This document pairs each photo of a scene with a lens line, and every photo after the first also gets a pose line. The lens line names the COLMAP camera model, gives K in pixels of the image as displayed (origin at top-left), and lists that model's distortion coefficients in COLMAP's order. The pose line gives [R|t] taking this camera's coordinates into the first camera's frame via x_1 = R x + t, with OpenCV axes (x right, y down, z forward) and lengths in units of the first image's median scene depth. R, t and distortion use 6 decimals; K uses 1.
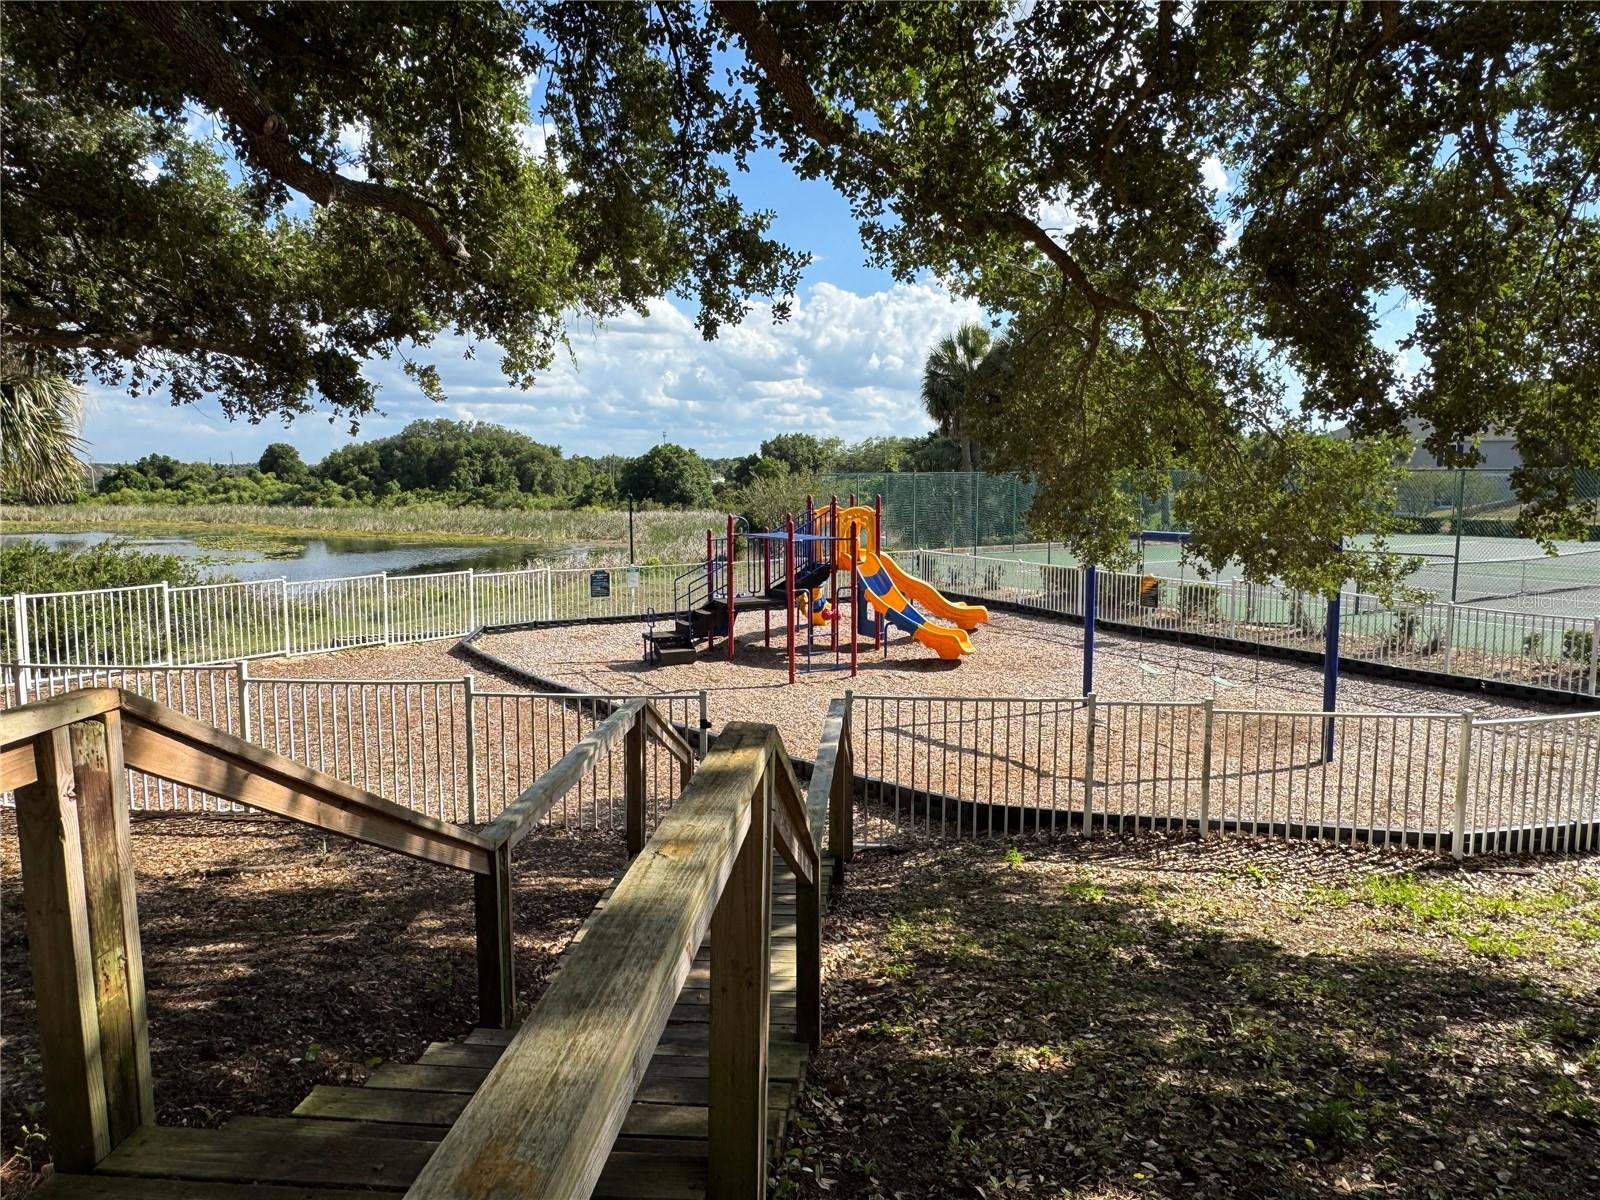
lens RADIAL K [[1108.3, 0, 800.0], [0, 1108.3, 600.0], [0, 0, 1]] dist [-0.061684, -0.000091]
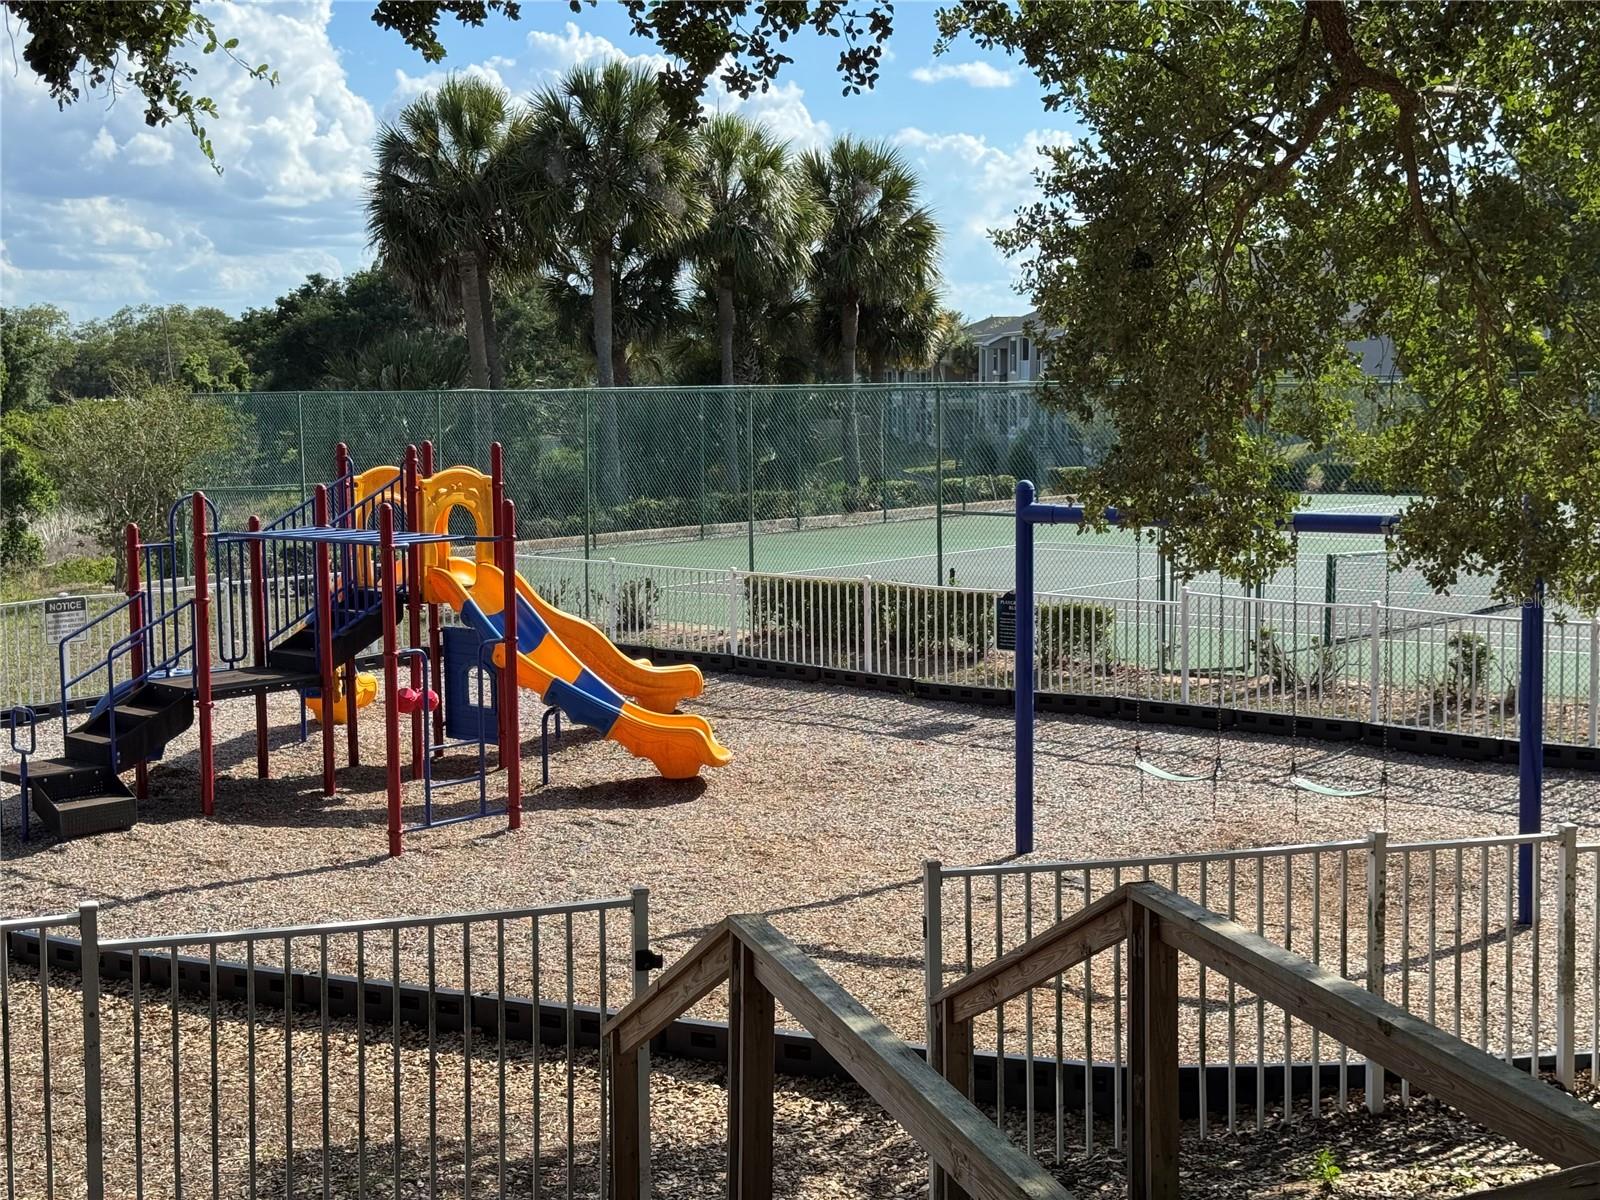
lens RADIAL K [[2266.7, 0, 800.0], [0, 2266.7, 600.0], [0, 0, 1]] dist [0.111484, -0.001384]
pose [[0.926293, -0.040288, 0.374643, -0.186589], [0.047393, 0.998829, -0.009766, -0.012277], [-0.373811, 0.026801, 0.927118, 0.051002]]
